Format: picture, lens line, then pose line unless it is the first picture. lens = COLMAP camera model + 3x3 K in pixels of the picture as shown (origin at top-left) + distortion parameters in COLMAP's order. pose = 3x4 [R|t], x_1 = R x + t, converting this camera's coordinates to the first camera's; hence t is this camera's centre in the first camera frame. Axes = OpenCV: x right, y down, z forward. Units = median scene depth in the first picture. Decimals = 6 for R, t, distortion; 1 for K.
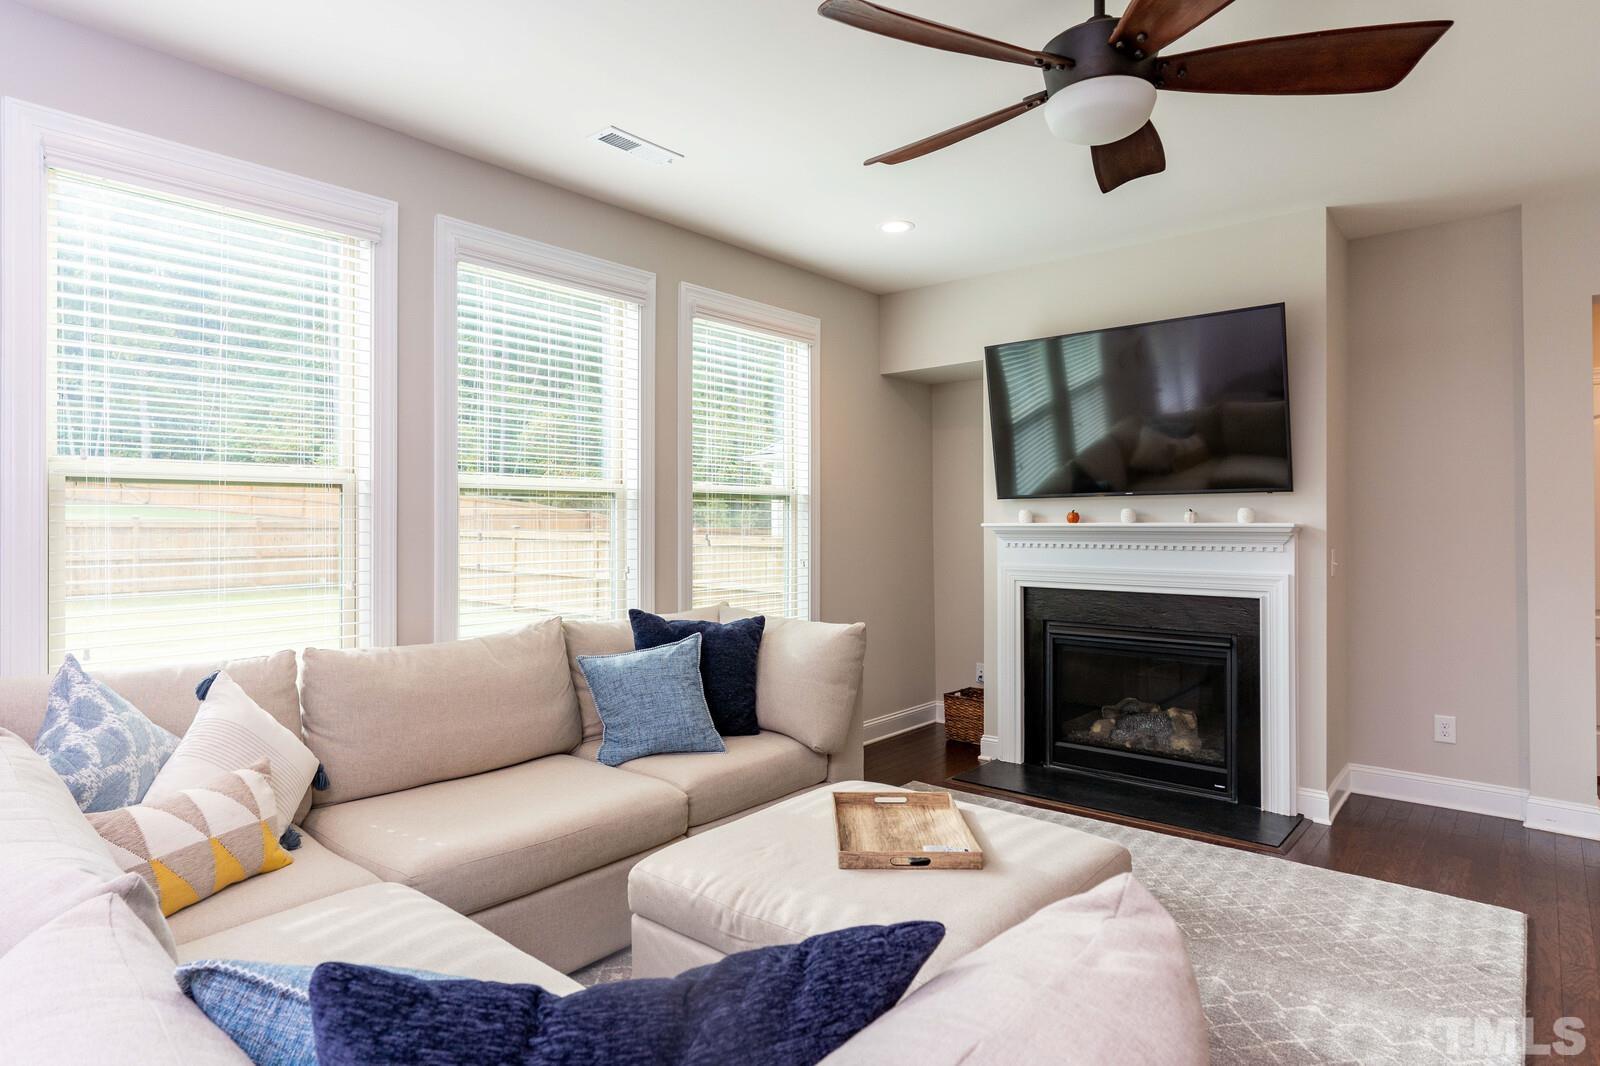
lens RADIAL K [[889.9, 0, 802.1], [0, 889.9, 525.8], [0, 0, 1]] dist [-0.002684, -0.000527]
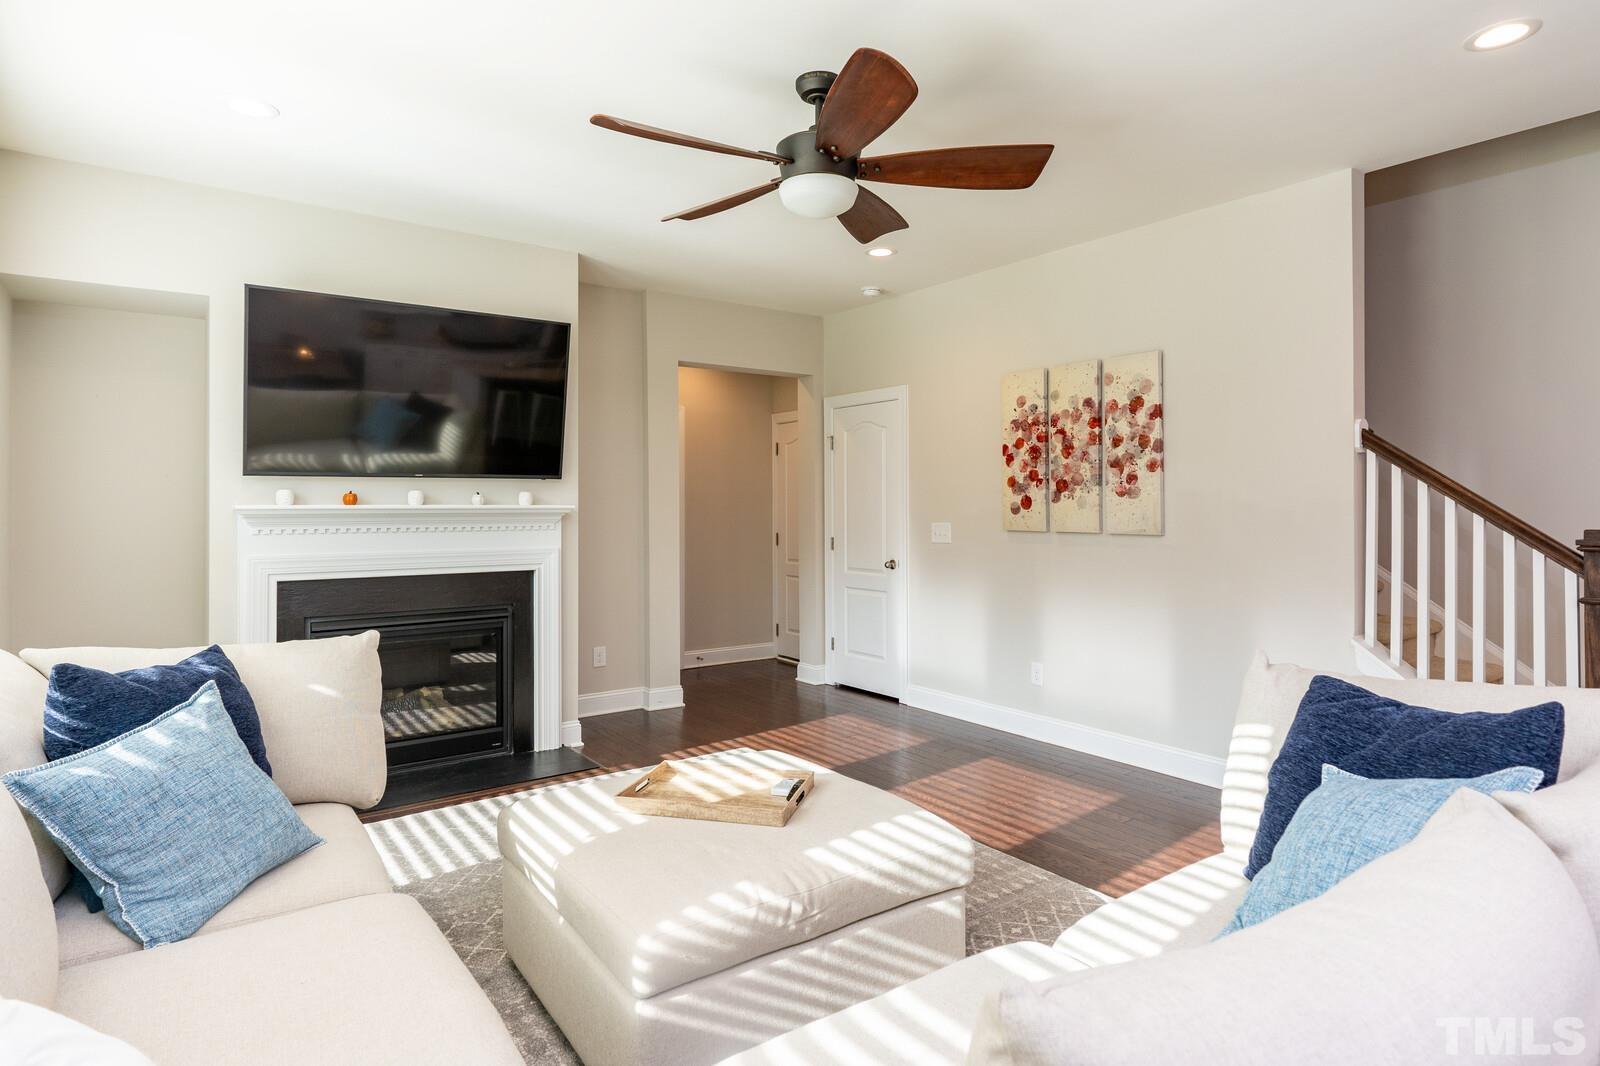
lens RADIAL K [[877.4, 0, 830.4], [0, 877.4, 504.7], [0, 0, 1]] dist [-0.000805, 0.000034]
pose [[0.218804, -0.000174, 0.975769, -0.518476], [0.001269, 0.999999, -0.000106, -0.003428], [-0.975768, 0.001262, 0.218804, 0.371013]]
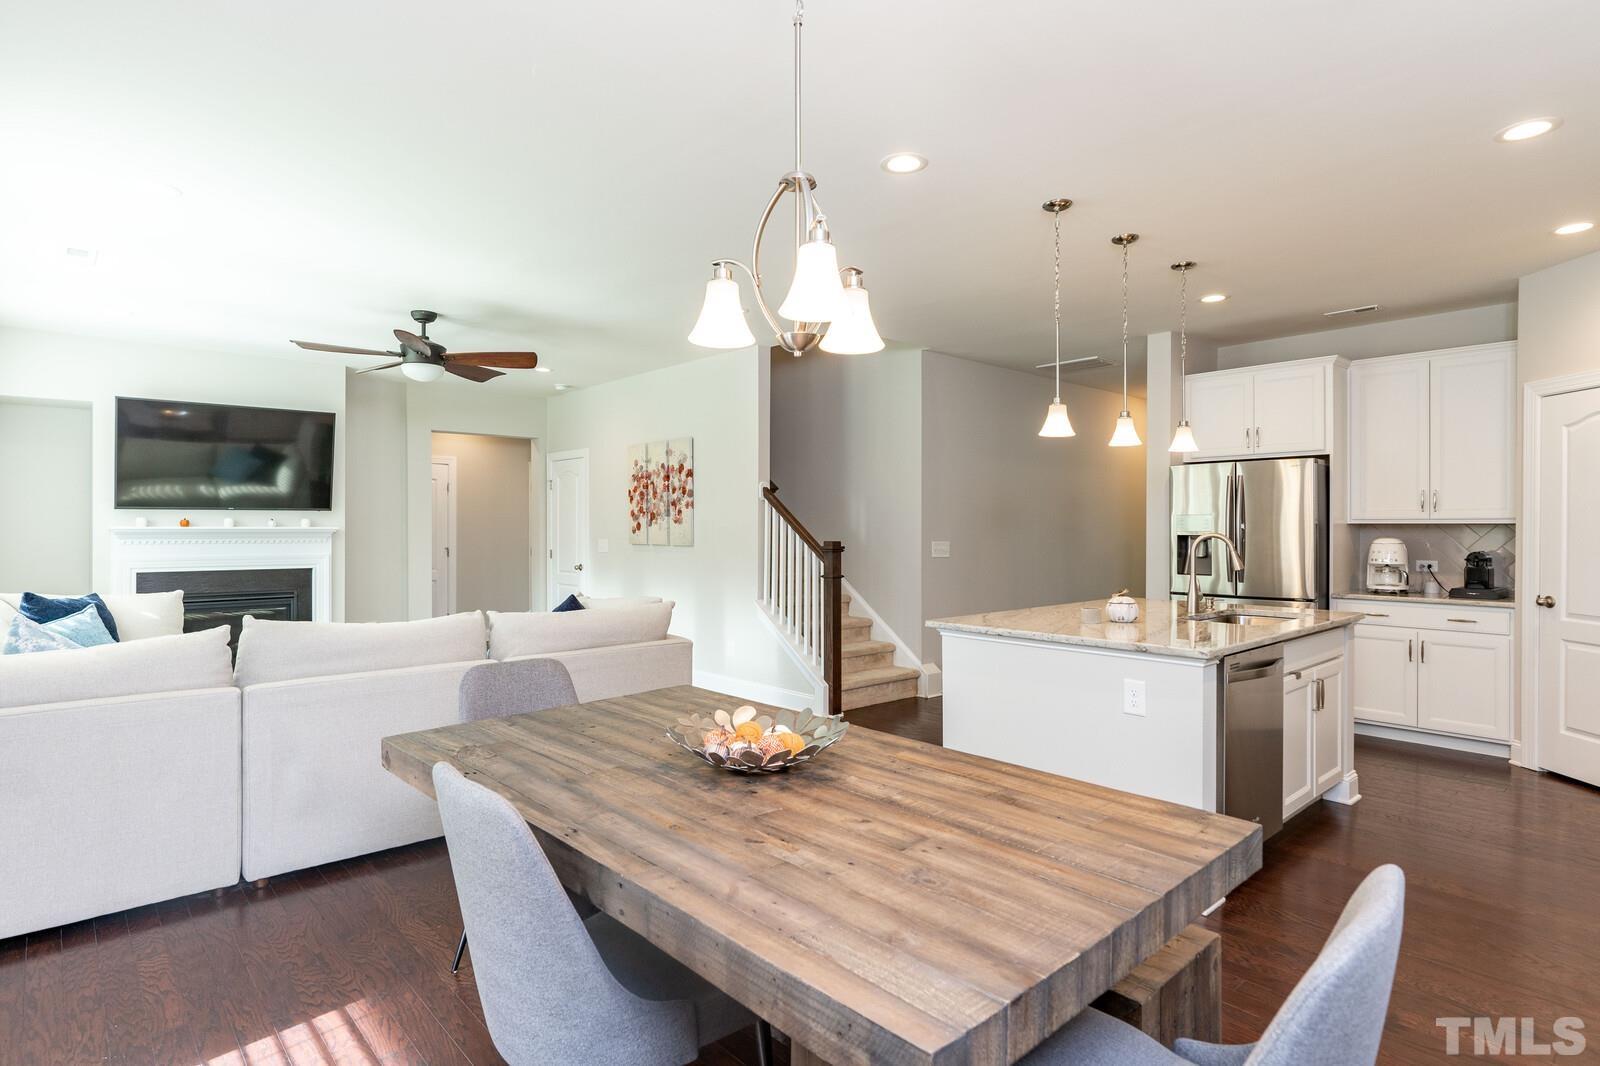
lens RADIAL K [[835.8, 0, 802.3], [0, 835.8, 524.8], [0, 0, 1]] dist [0.001662, 0.001048]
pose [[0.133431, 0.002998, 0.991054, -1.067268], [-0.001963, 0.999994, -0.002761, -0.005289], [-0.991056, -0.001577, 0.133436, -0.238119]]
